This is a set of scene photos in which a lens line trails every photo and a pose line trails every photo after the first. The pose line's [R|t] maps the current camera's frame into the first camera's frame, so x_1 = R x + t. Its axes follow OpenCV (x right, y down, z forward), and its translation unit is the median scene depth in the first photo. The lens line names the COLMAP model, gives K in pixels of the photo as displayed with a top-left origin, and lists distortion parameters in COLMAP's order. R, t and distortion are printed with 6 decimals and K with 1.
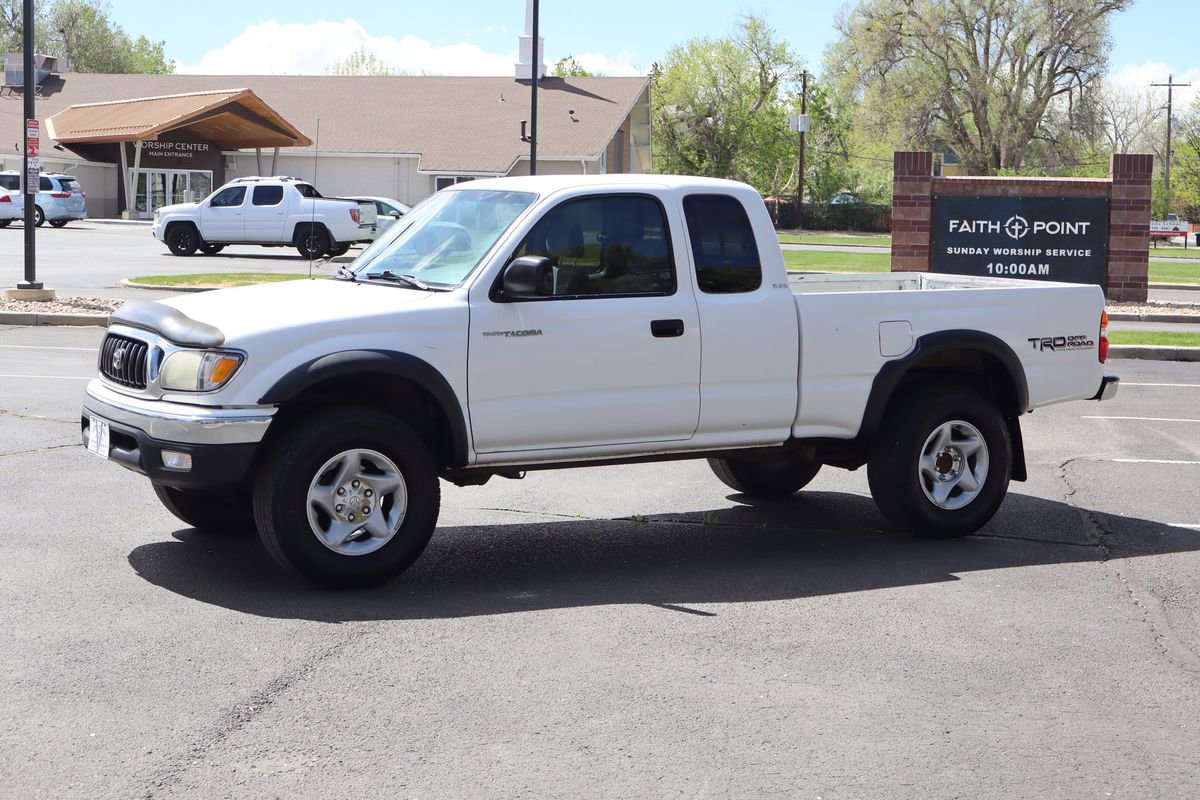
lens RADIAL K [[1910.2, 0, 550.5], [0, 1910.2, 398.0], [0, 0, 1]] dist [0.024752, -0.055677]
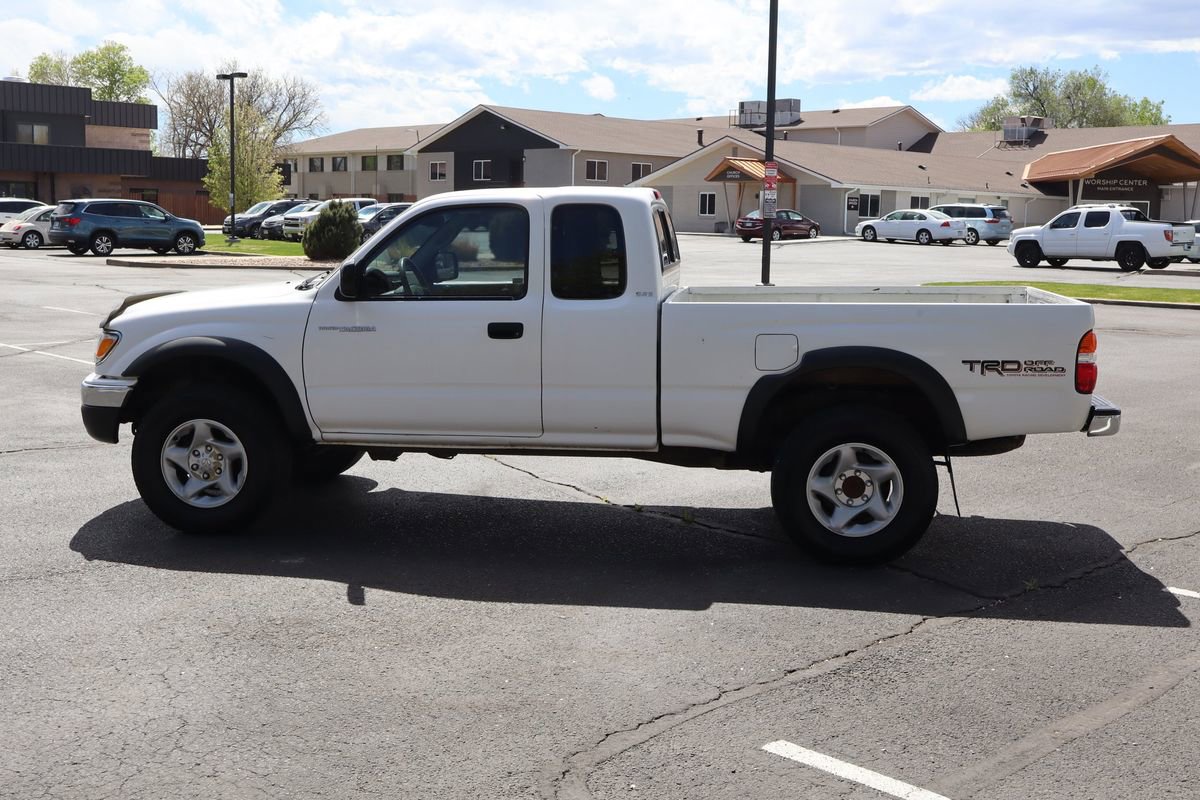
lens RADIAL K [[1361.3, 0, 582.2], [0, 1361.3, 397.8], [0, 0, 1]] dist [0.020723, -0.043514]
pose [[0.798757, 0.071254, -0.597420, 0.474173], [-0.058446, 0.997456, 0.040822, -0.028151], [0.598809, 0.002310, 0.800889, 0.363374]]
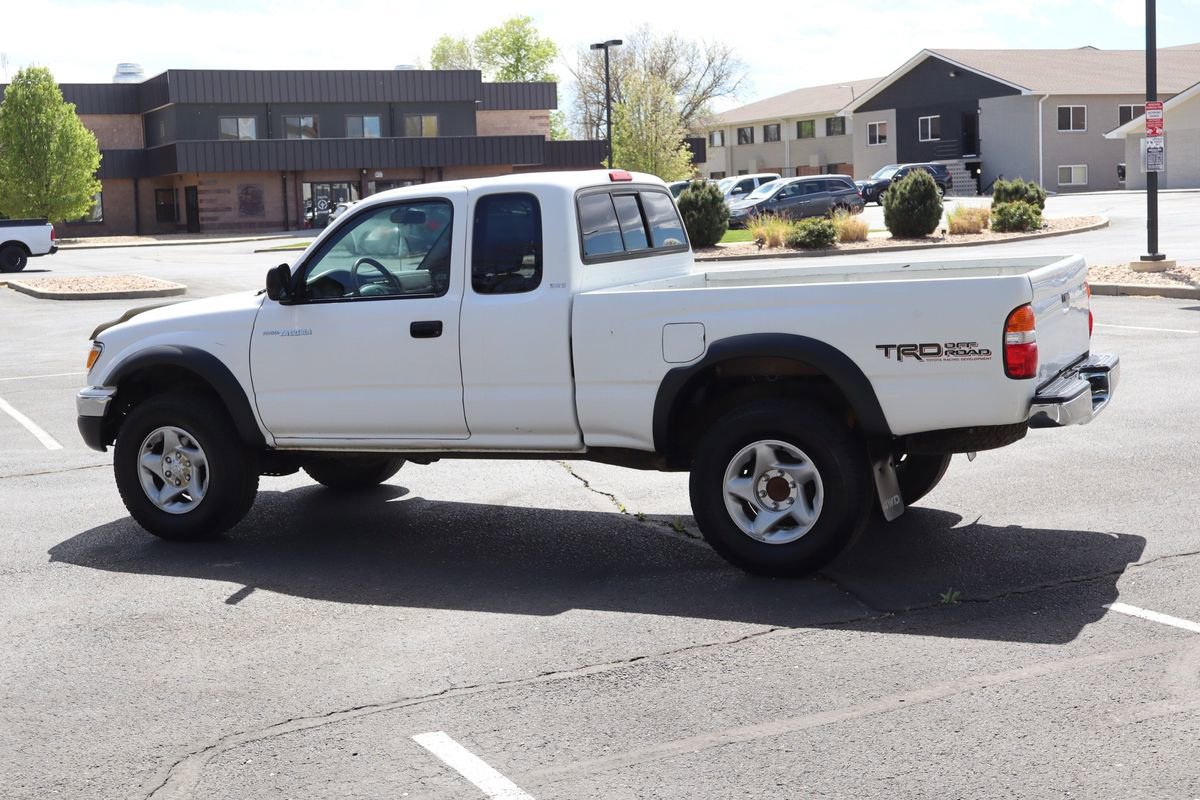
lens RADIAL K [[1630.2, 0, 551.0], [0, 1630.2, 402.3], [0, 0, 1]] dist [0.008394, -0.030099]
pose [[0.573586, 0.053413, -0.817402, 0.705541], [-0.022708, 0.998525, 0.049314, -0.036374], [0.818831, -0.009724, 0.573953, 0.476918]]
